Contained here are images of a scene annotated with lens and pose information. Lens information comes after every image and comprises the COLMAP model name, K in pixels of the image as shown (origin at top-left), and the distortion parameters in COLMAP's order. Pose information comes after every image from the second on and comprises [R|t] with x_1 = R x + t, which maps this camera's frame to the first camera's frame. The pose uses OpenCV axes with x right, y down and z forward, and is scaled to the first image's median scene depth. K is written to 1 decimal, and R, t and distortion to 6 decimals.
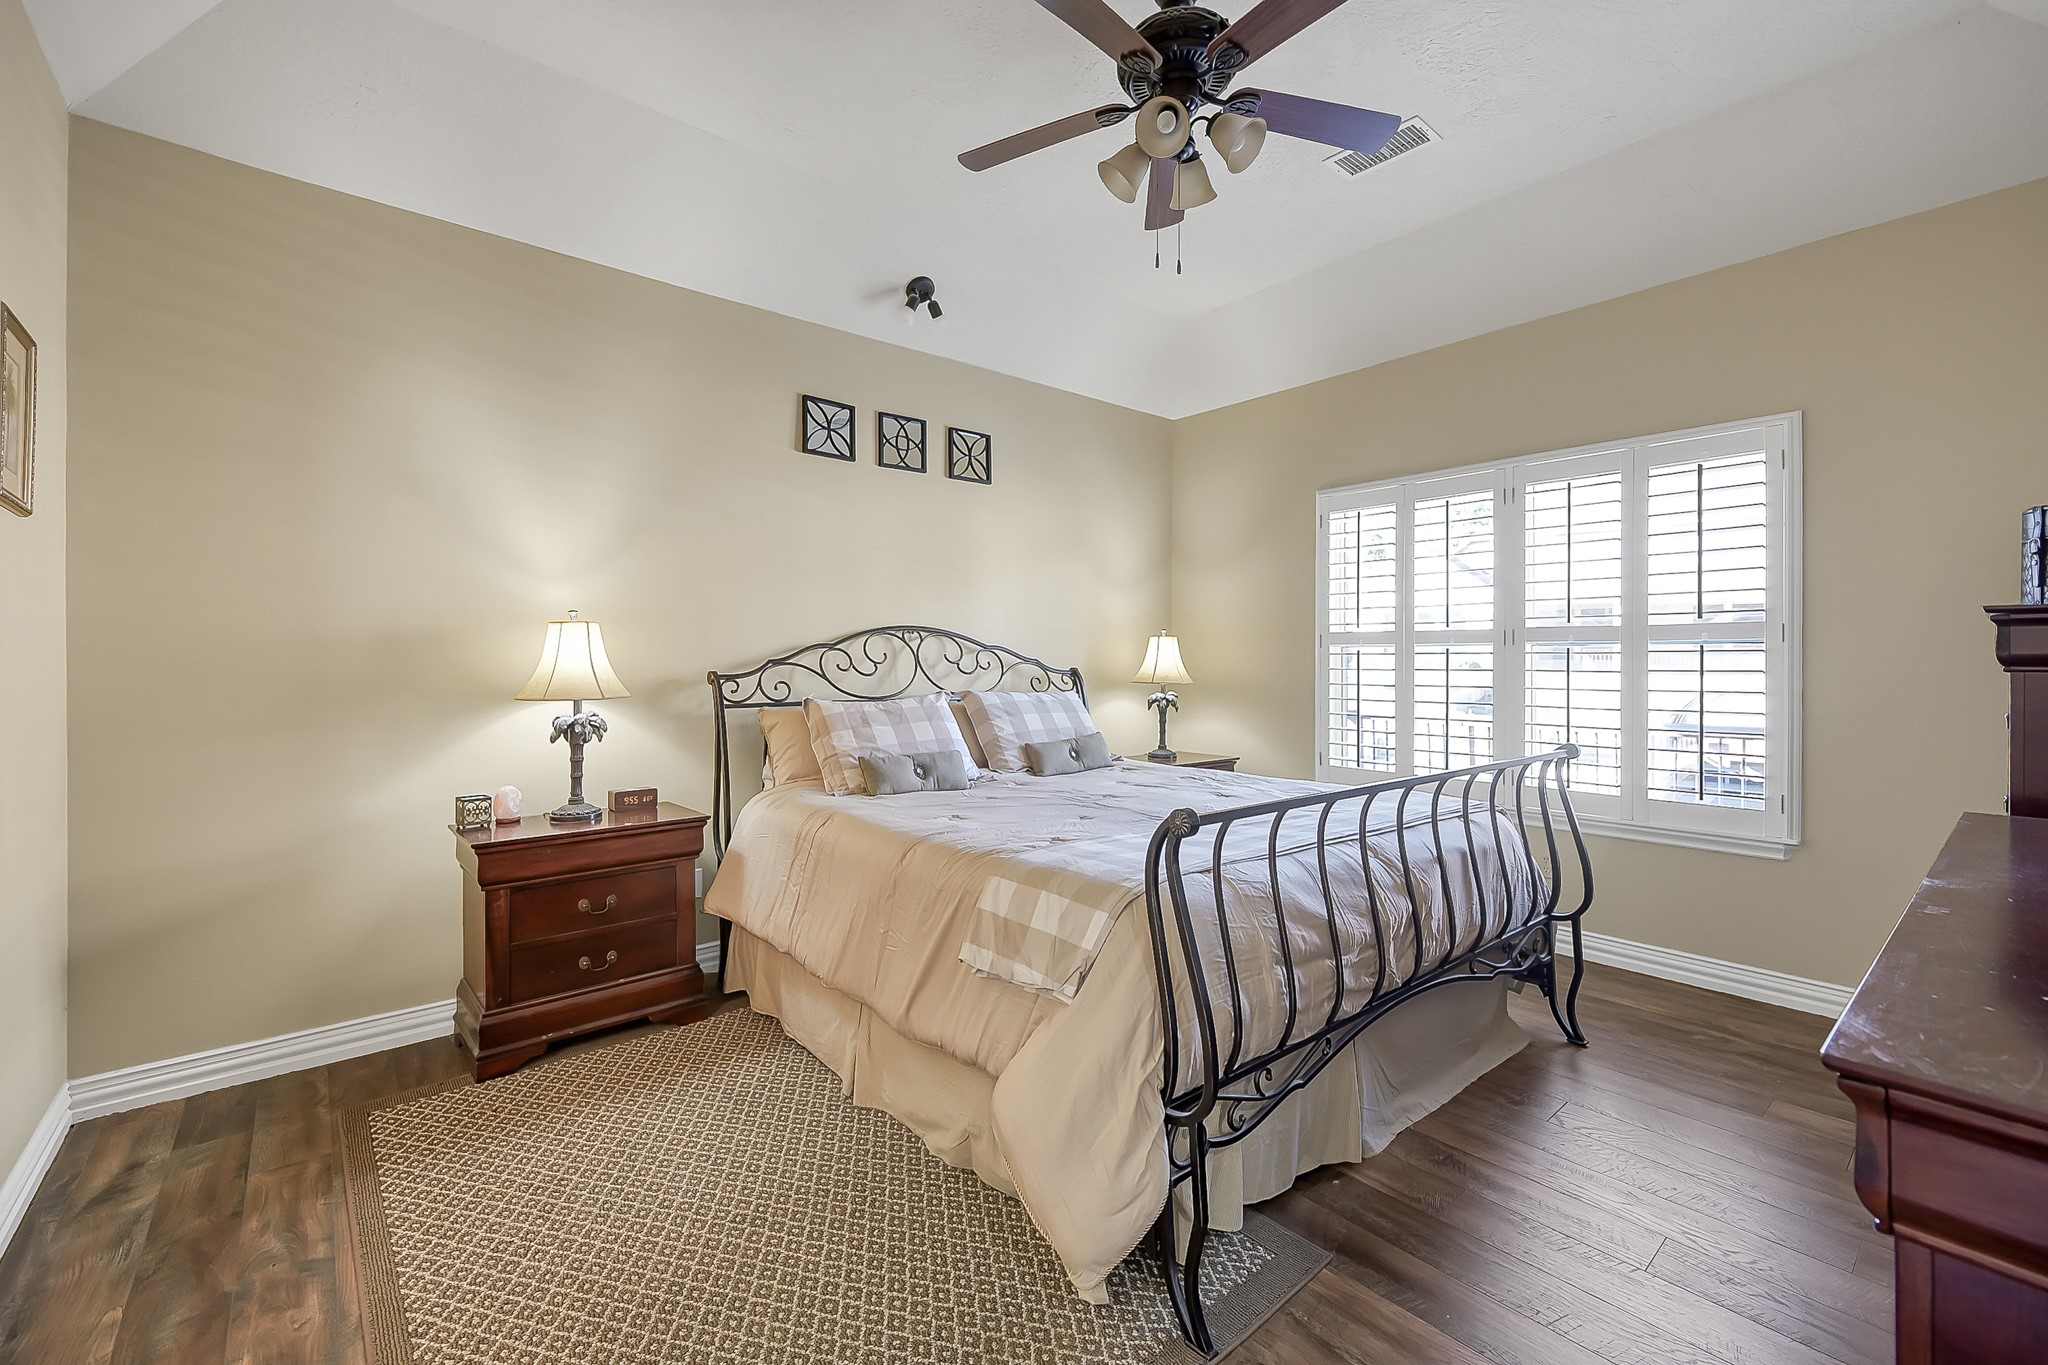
lens RADIAL K [[867.1, 0, 1027.8], [0, 867.1, 670.2], [0, 0, 1]] dist [-0.000852, -0.000417]
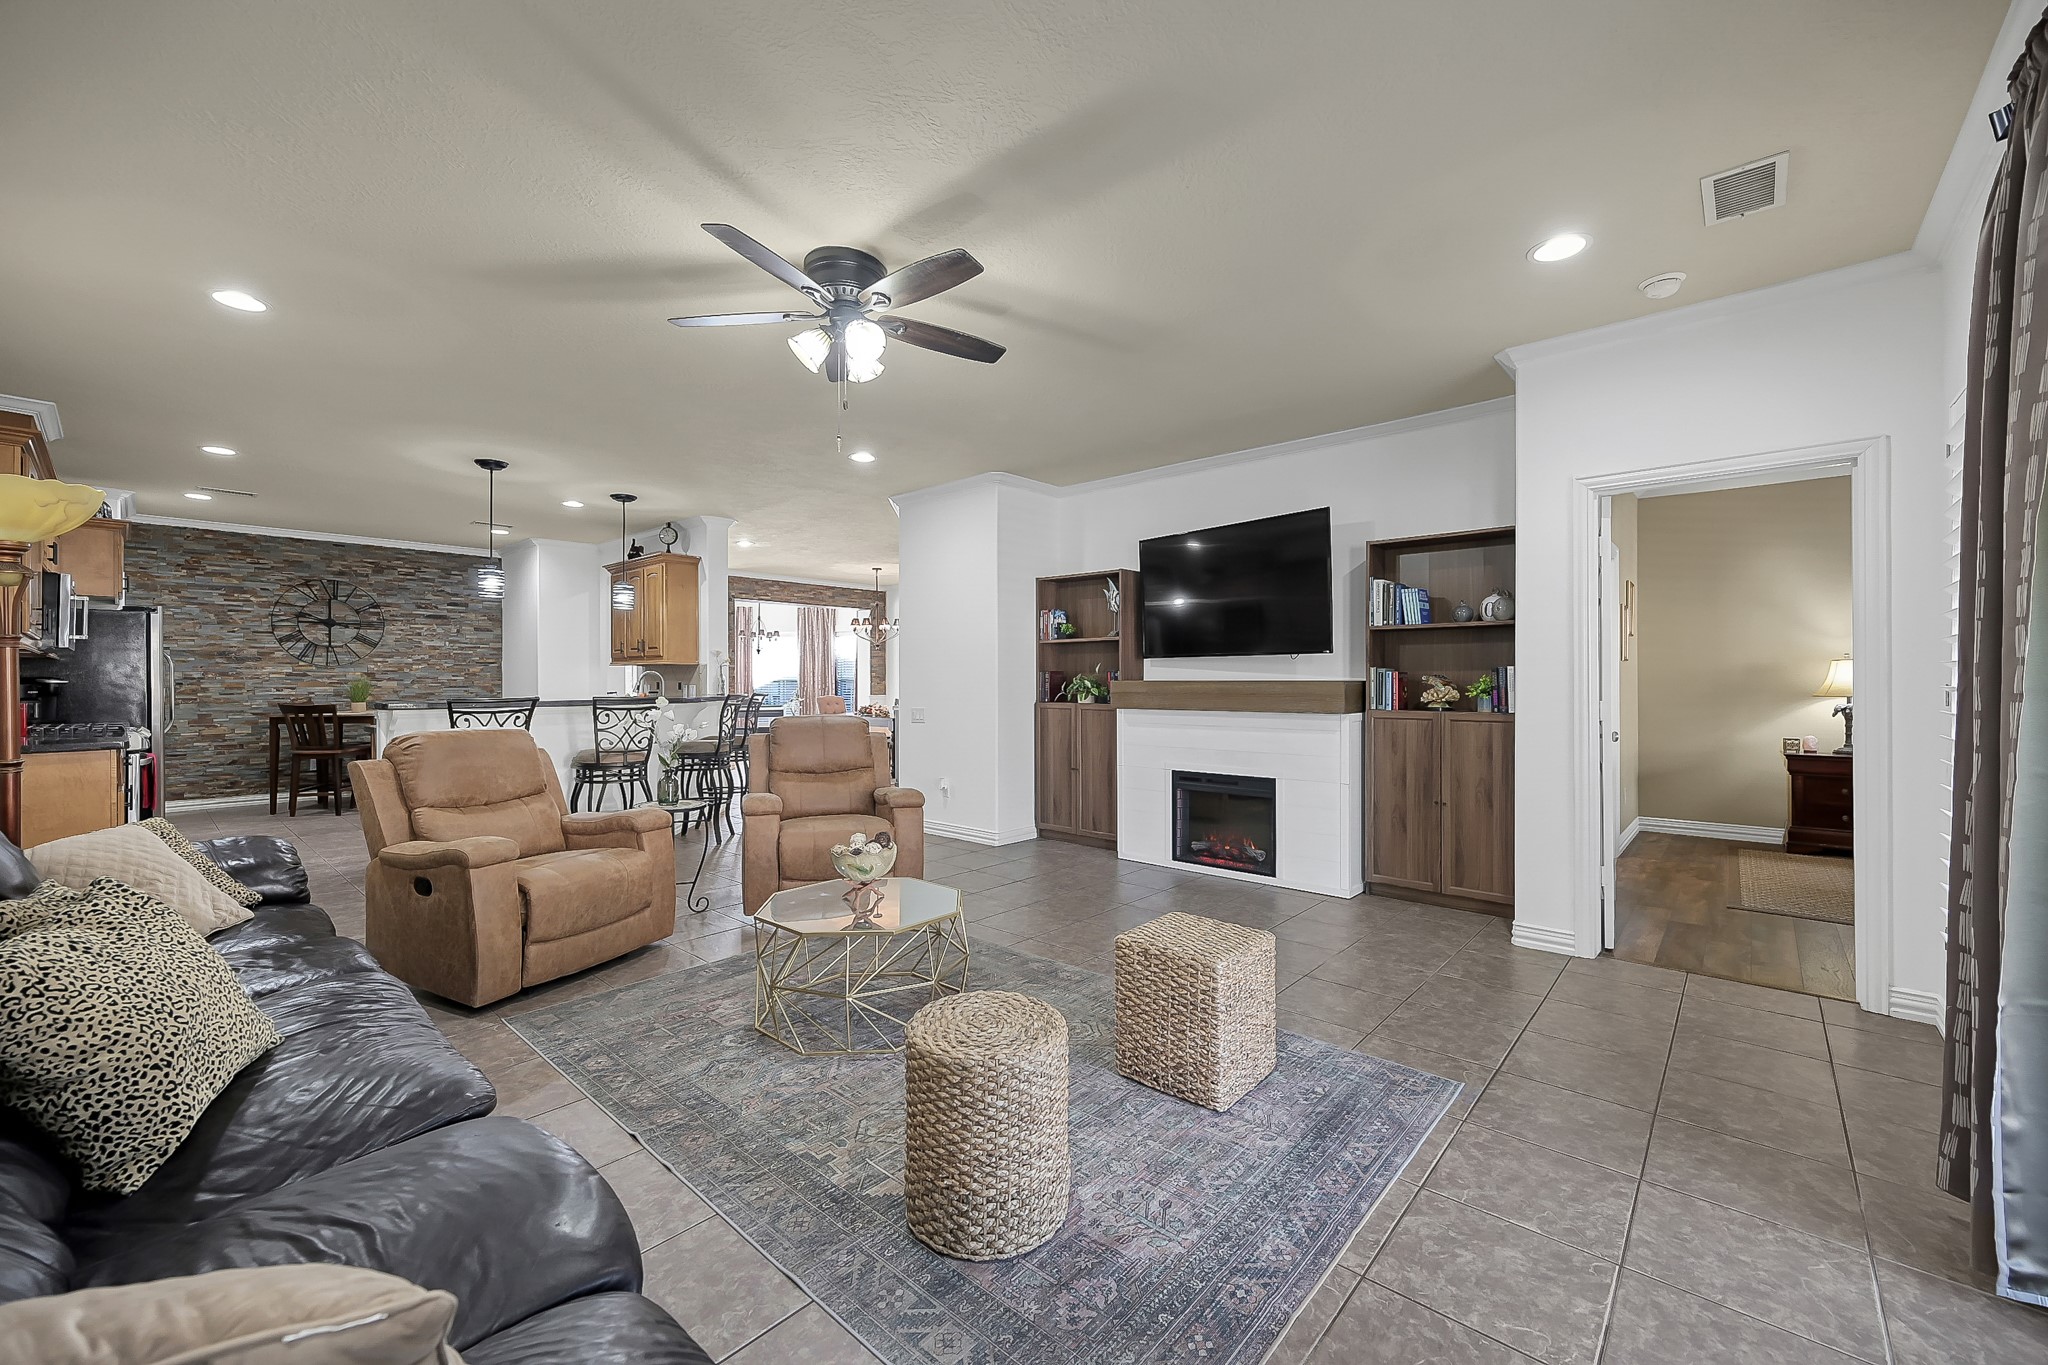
lens RADIAL K [[820.2, 0, 1024.0], [0, 820.2, 687.6], [0, 0, 1]] dist [-0.000351, 0.000180]
pose [[0.141826, 0.004010, -0.989884, 1.167012], [-0.009179, 0.999954, 0.002736, 0.023935], [0.989849, 0.008698, 0.141856, -1.261998]]
